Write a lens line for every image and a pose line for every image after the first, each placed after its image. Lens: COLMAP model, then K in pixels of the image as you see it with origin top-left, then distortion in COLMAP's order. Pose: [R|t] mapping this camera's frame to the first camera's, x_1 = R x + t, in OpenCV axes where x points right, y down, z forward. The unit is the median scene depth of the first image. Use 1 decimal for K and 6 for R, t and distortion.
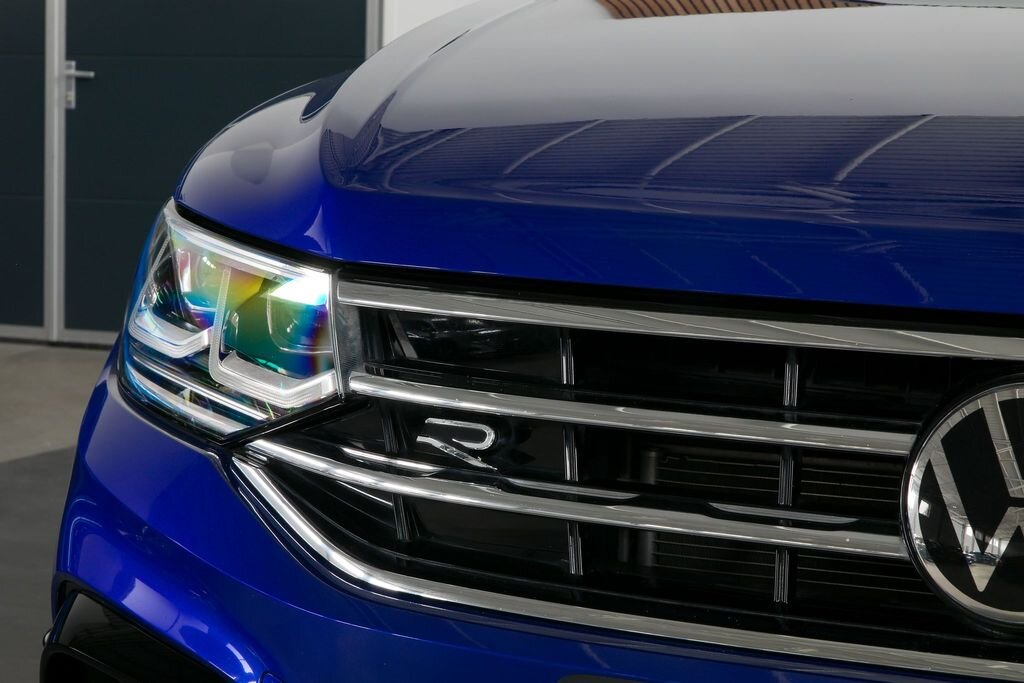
lens RADIAL K [[2265.8, 0, 512.0], [0, 2265.8, 341.5], [0, 0, 1]] dist [0.036291, 0.022491]
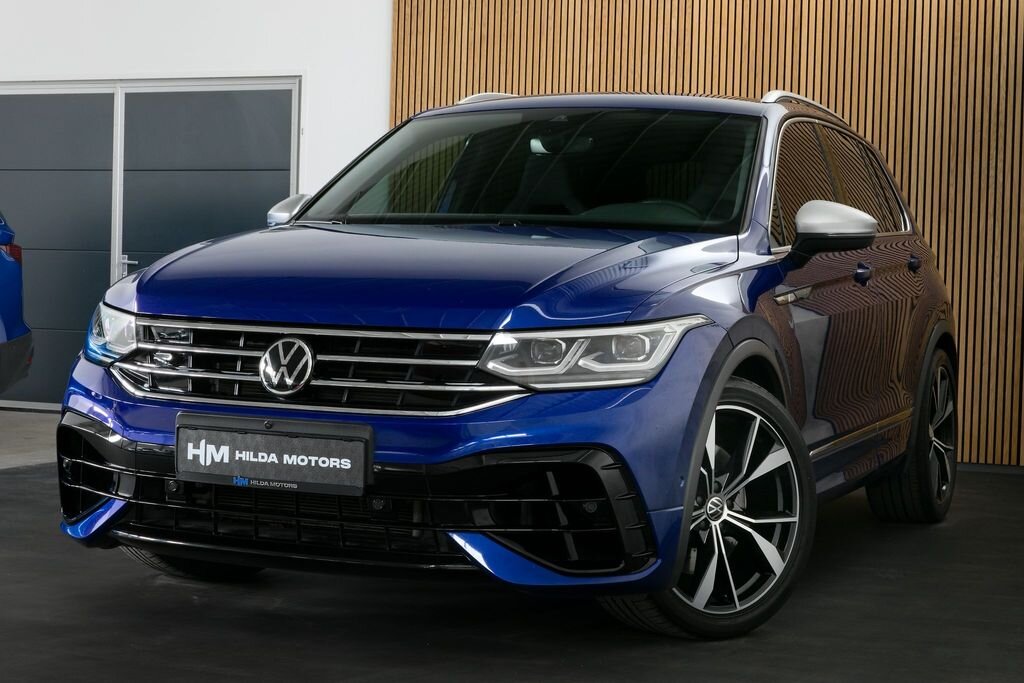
lens RADIAL K [[1912.1, 0, 512.0], [0, 1912.1, 341.5], [0, 0, 1]] dist [-0.027138, -0.066811]
pose [[0.999805, 0.008099, -0.018023, 0.599470], [-0.009459, 0.997007, -0.076729, 0.247840], [0.017348, 0.076885, 0.996889, -2.123128]]
